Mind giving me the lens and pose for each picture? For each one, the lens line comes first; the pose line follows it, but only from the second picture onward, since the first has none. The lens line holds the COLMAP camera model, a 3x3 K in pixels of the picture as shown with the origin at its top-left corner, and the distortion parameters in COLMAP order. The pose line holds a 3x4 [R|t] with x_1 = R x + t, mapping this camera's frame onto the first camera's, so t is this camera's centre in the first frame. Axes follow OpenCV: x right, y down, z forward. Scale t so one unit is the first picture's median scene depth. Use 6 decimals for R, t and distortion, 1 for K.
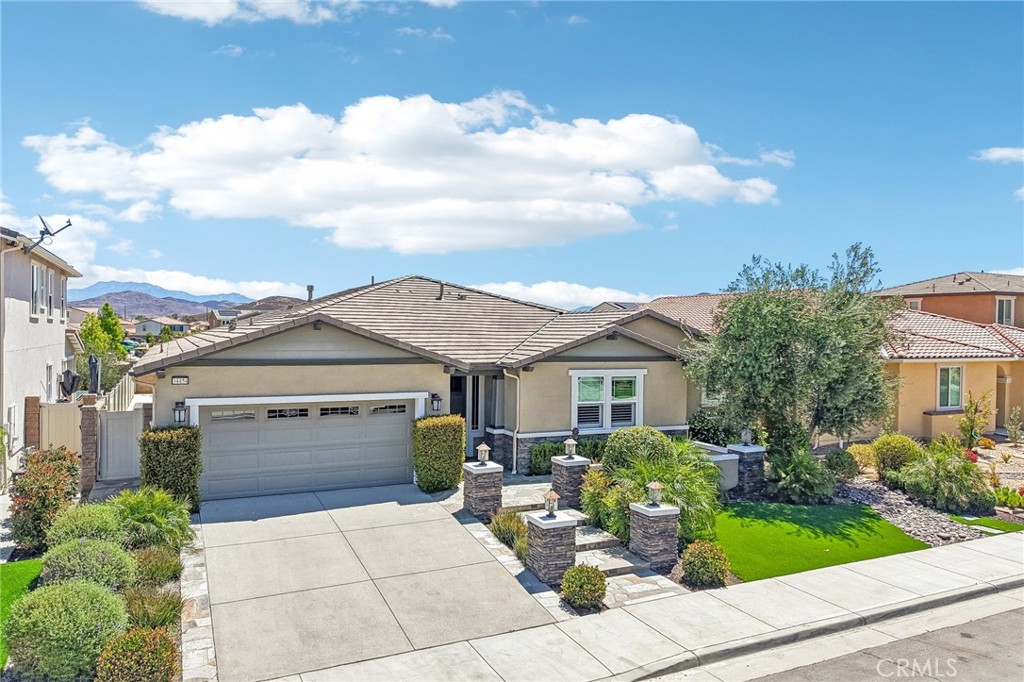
lens RADIAL K [[710.4, 0, 512.0], [0, 710.4, 341.0], [0, 0, 1]] dist [0.002085, 0.000498]
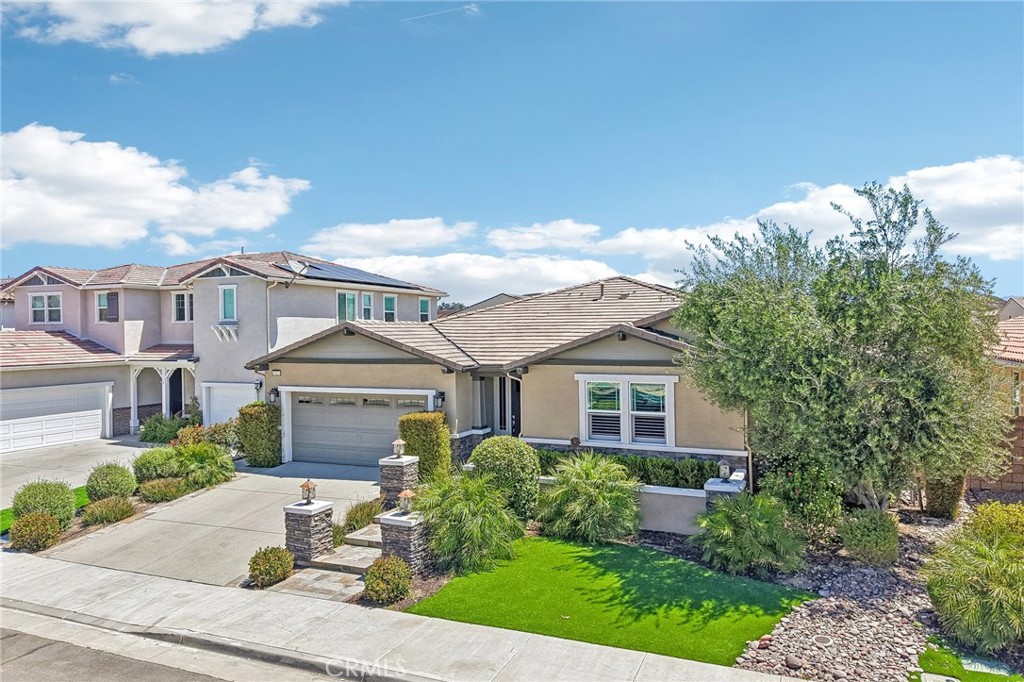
lens RADIAL K [[702.9, 0, 512.0], [0, 702.9, 341.0], [0, 0, 1]] dist [0.002581, 0.002688]
pose [[0.668332, -0.008272, -0.743818, 0.901457], [0.007016, 0.999964, -0.004817, 0.002394], [0.743830, -0.001999, 0.668365, 0.424051]]
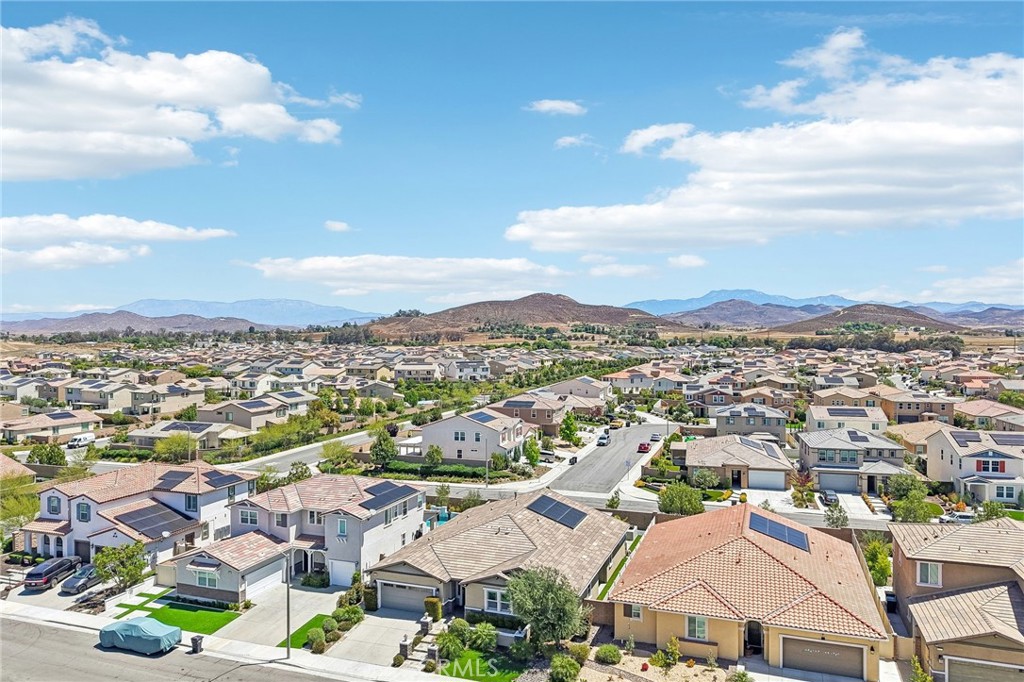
lens RADIAL K [[694.9, 0, 511.9], [0, 694.9, 348.5], [0, 0, 1]] dist [0.066484, -0.090410]
pose [[0.710555, 0.005932, -0.703617, 2.718712], [-0.001028, 0.999972, 0.007392, -1.196328], [0.703641, -0.004529, 0.710541, -1.153367]]
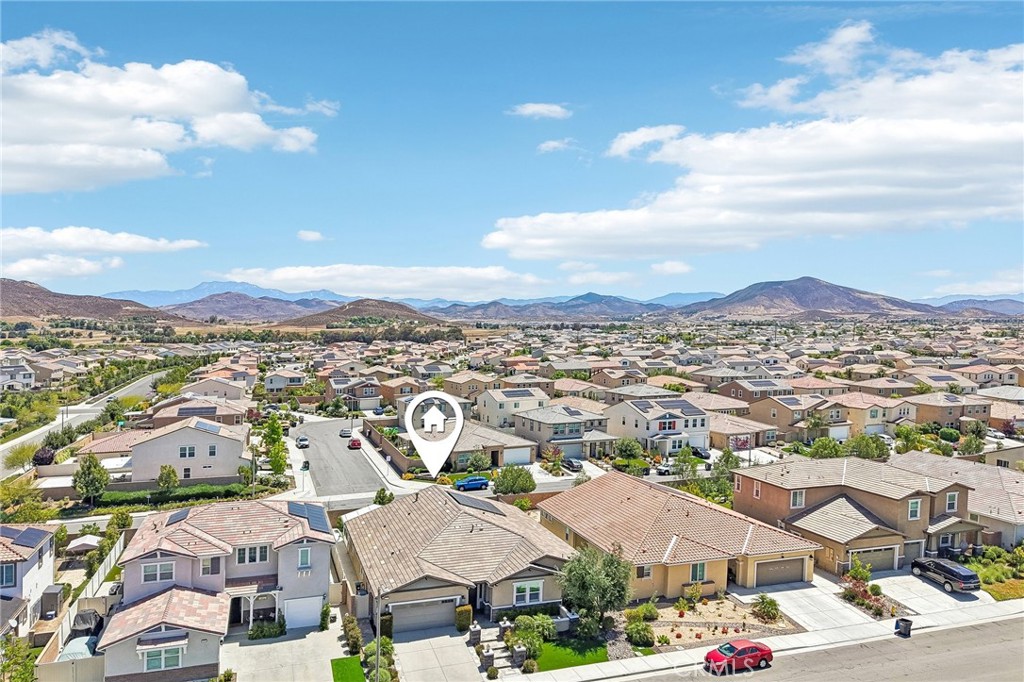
lens RADIAL K [[724.5, 0, 475.6], [0, 724.5, 338.4], [0, 0, 1]] dist [0.063891, -0.104322]
pose [[0.987390, -0.016227, -0.157473, 0.523309], [0.017343, 0.999833, 0.005712, -1.207255], [0.157354, -0.008371, 0.987507, -2.376204]]
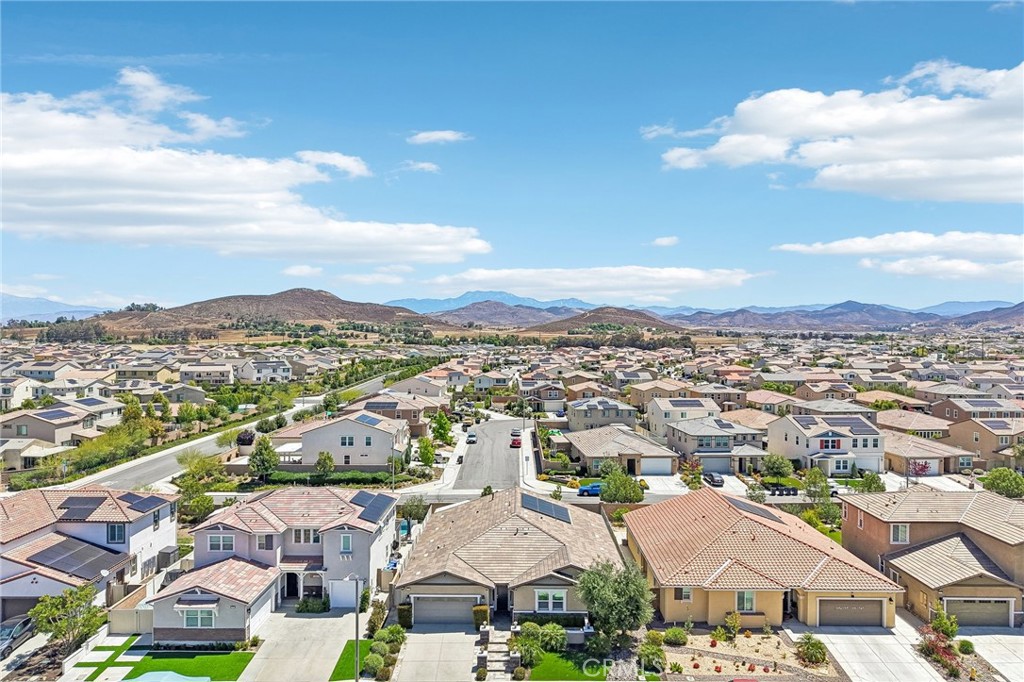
lens RADIAL K [[699.1, 0, 517.0], [0, 699.1, 342.4], [0, 0, 1]] dist [0.040152, -0.043710]
pose [[0.905491, 0.002127, -0.424360, 1.533208], [-0.002197, 0.999998, 0.000326, -1.197118], [0.424359, 0.000637, 0.905494, -1.975839]]
